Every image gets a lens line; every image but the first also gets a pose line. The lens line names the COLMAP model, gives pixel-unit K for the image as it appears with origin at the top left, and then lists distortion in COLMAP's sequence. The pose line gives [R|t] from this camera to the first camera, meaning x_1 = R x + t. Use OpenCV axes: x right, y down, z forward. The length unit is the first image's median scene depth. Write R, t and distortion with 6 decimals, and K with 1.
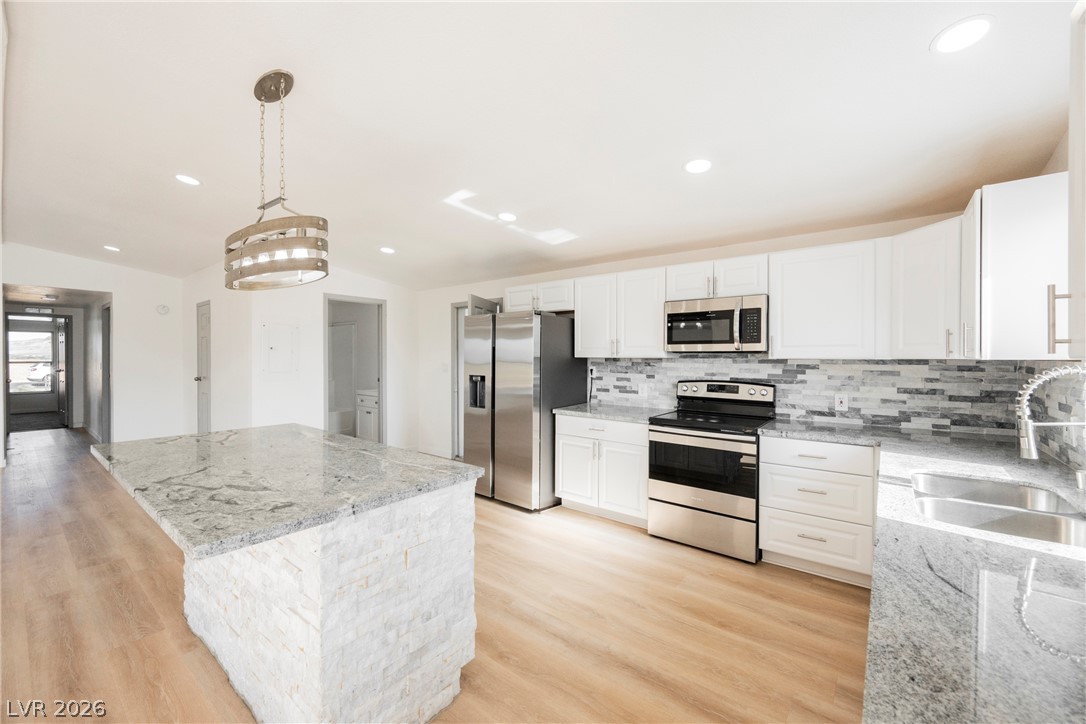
lens RADIAL K [[425.0, 0, 554.8], [0, 425.0, 366.2], [0, 0, 1]] dist [-0.000999, -0.000436]
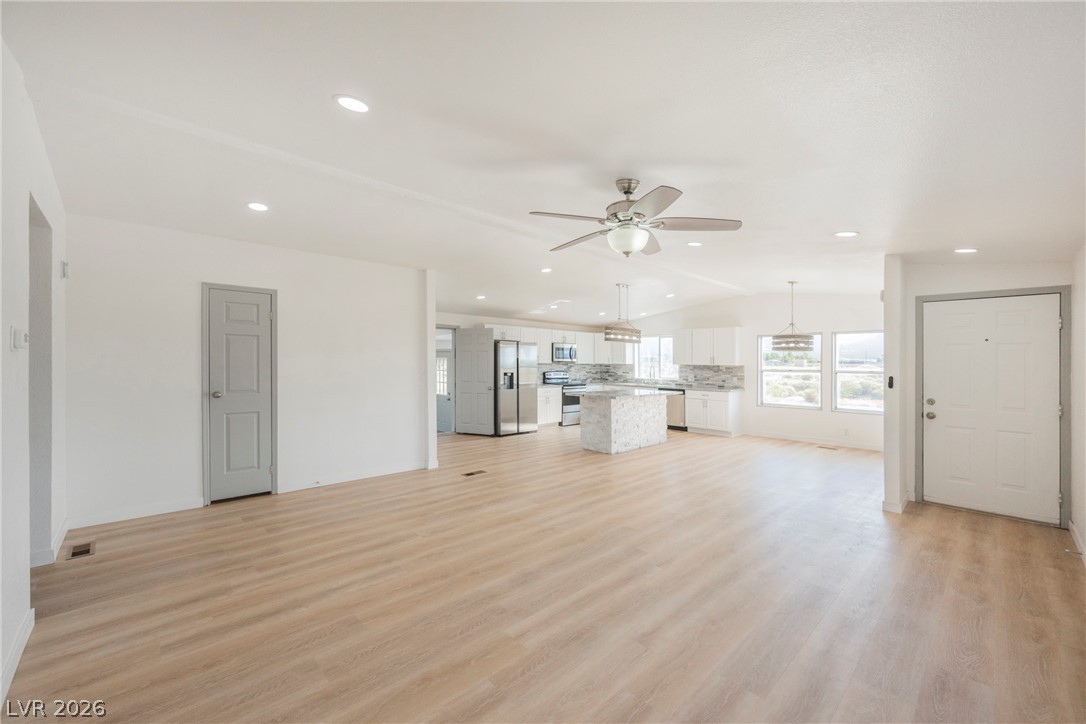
lens RADIAL K [[425.0, 0, 544.7], [0, 425.0, 354.6], [0, 0, 1]] dist [-0.000999, -0.000436]
pose [[0.160098, 0.013960, 0.987002, -2.609127], [0.010362, 0.999821, -0.015822, -0.036822], [-0.987047, 0.012760, 0.159924, 0.667226]]
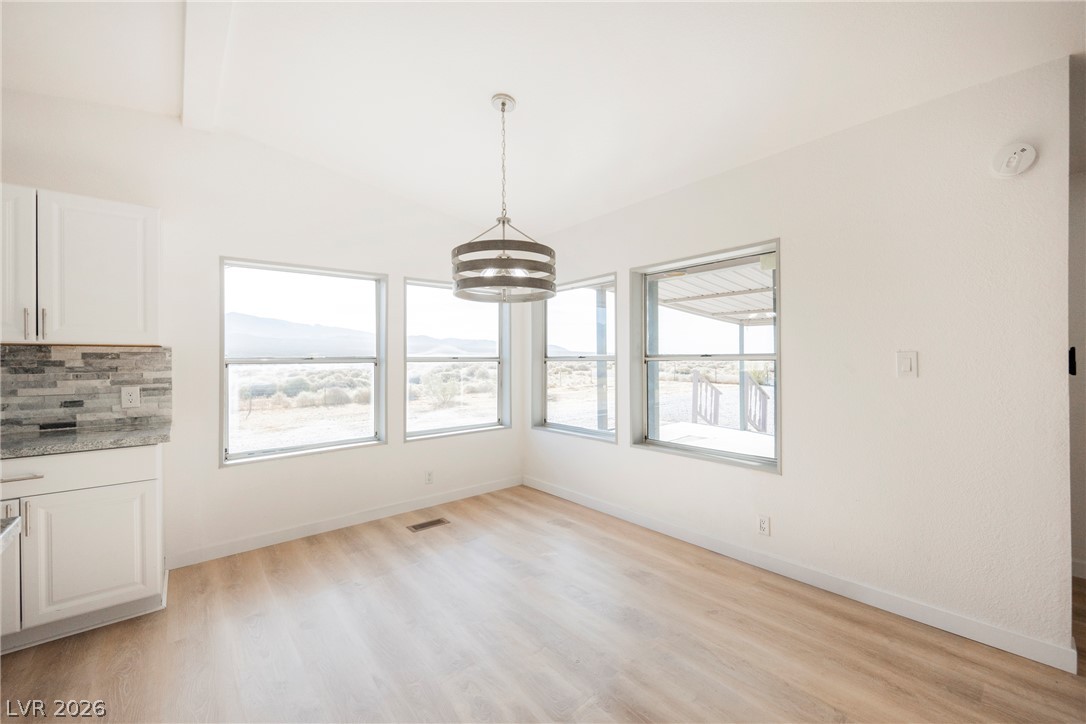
lens RADIAL K [[425.0, 0, 535.0], [0, 425.0, 362.3], [0, 0, 1]] dist [-0.000999, -0.000436]
pose [[-0.973378, 0.002938, 0.229185, -0.703346], [0.008597, 0.999682, 0.023698, 0.018926], [-0.229043, 0.025038, -0.973094, 0.502195]]
